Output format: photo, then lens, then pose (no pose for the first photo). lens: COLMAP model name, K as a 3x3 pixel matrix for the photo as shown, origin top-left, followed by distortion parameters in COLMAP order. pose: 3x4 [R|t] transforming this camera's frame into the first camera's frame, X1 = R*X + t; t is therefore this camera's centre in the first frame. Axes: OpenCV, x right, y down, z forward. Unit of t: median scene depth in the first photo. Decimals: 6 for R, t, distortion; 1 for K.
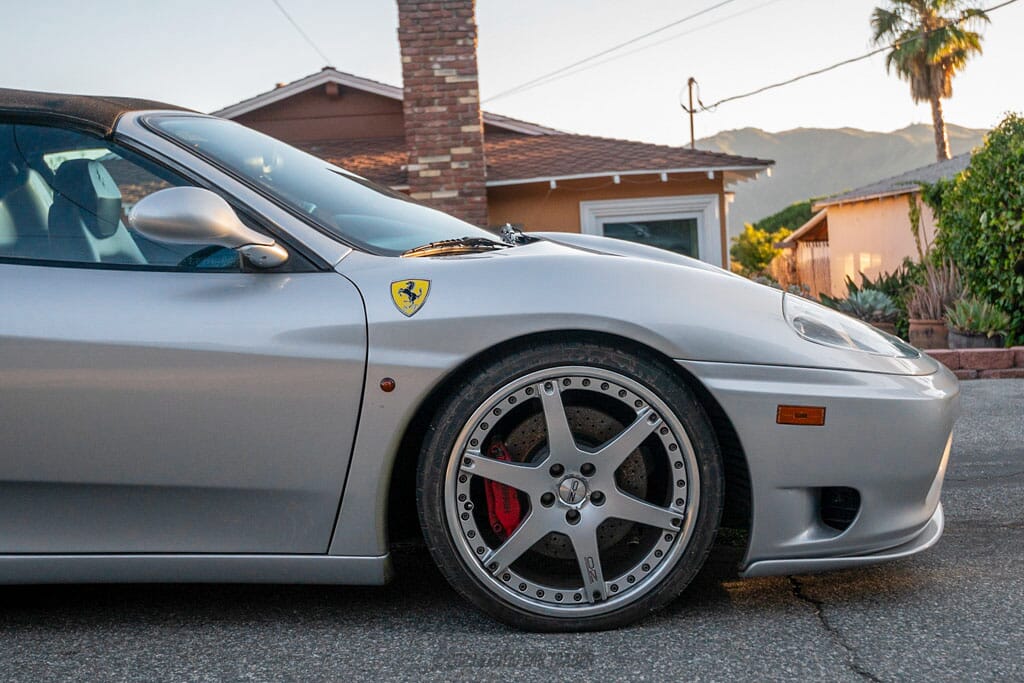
lens RADIAL K [[1201.0, 0, 555.4], [0, 1201.0, 339.7], [0, 0, 1]] dist [0.007151, -0.028652]
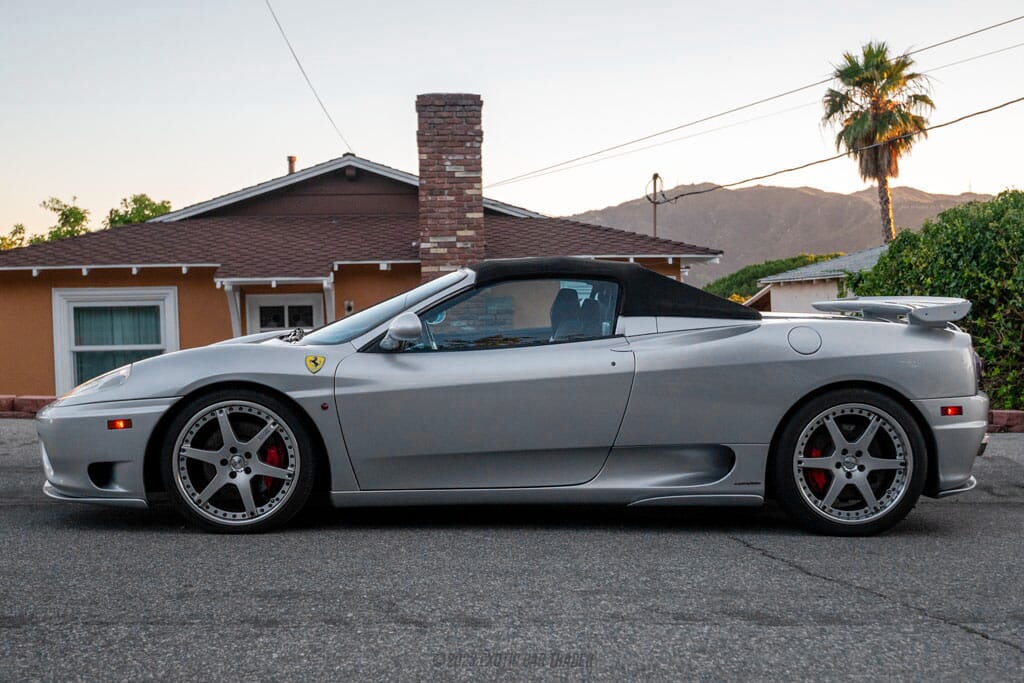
lens RADIAL K [[1201.0, 0, 555.4], [0, 1201.0, 339.7], [0, 0, 1]] dist [0.007151, -0.028652]
pose [[0.998529, 0.038141, 0.038537, -0.030219], [-0.036368, 0.998293, -0.045698, 0.001519], [-0.040215, 0.044229, 0.998212, -0.203041]]
